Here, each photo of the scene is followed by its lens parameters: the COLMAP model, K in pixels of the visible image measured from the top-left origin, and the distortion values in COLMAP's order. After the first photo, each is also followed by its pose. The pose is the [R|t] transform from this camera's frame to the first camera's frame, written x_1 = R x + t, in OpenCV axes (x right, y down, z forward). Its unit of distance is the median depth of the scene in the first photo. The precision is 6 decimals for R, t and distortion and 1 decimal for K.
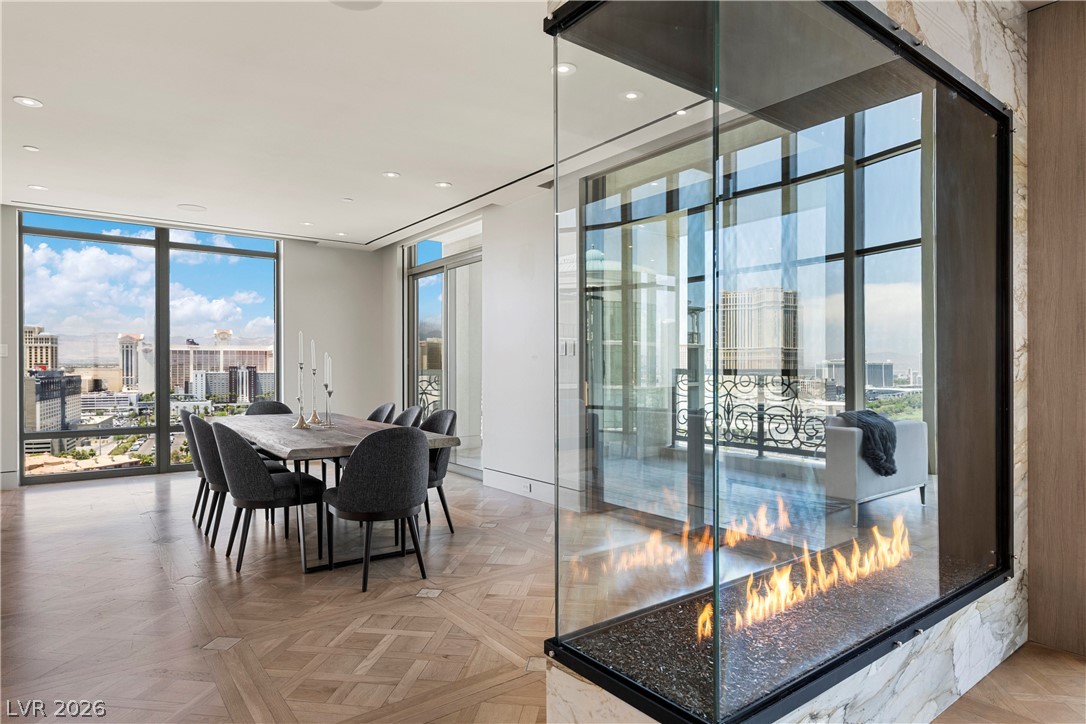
lens RADIAL K [[614.8, 0, 538.9], [0, 614.8, 368.2], [0, 0, 1]] dist [0.003525, -0.000988]
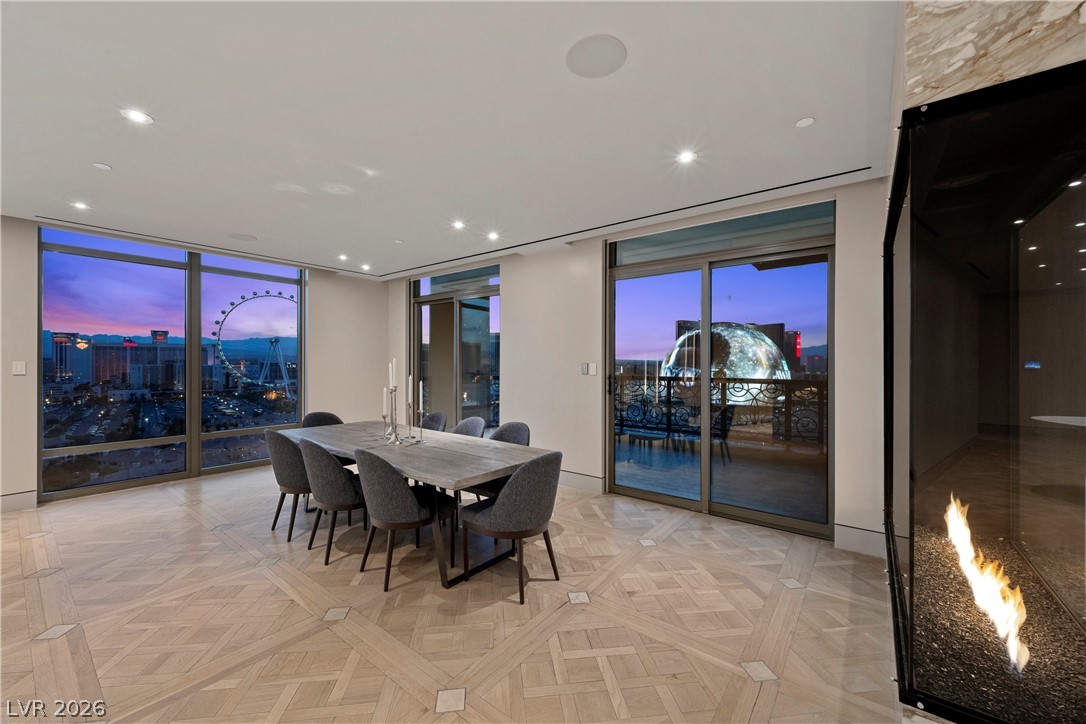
lens RADIAL K [[420.2, 0, 546.0], [0, 420.2, 368.8], [0, 0, 1]] dist [0.005269, -0.000042]
pose [[0.964337, -0.002413, 0.264665, -0.344645], [-0.001623, 0.999886, 0.015029, -0.058074], [-0.264671, -0.014923, 0.964223, 0.202318]]
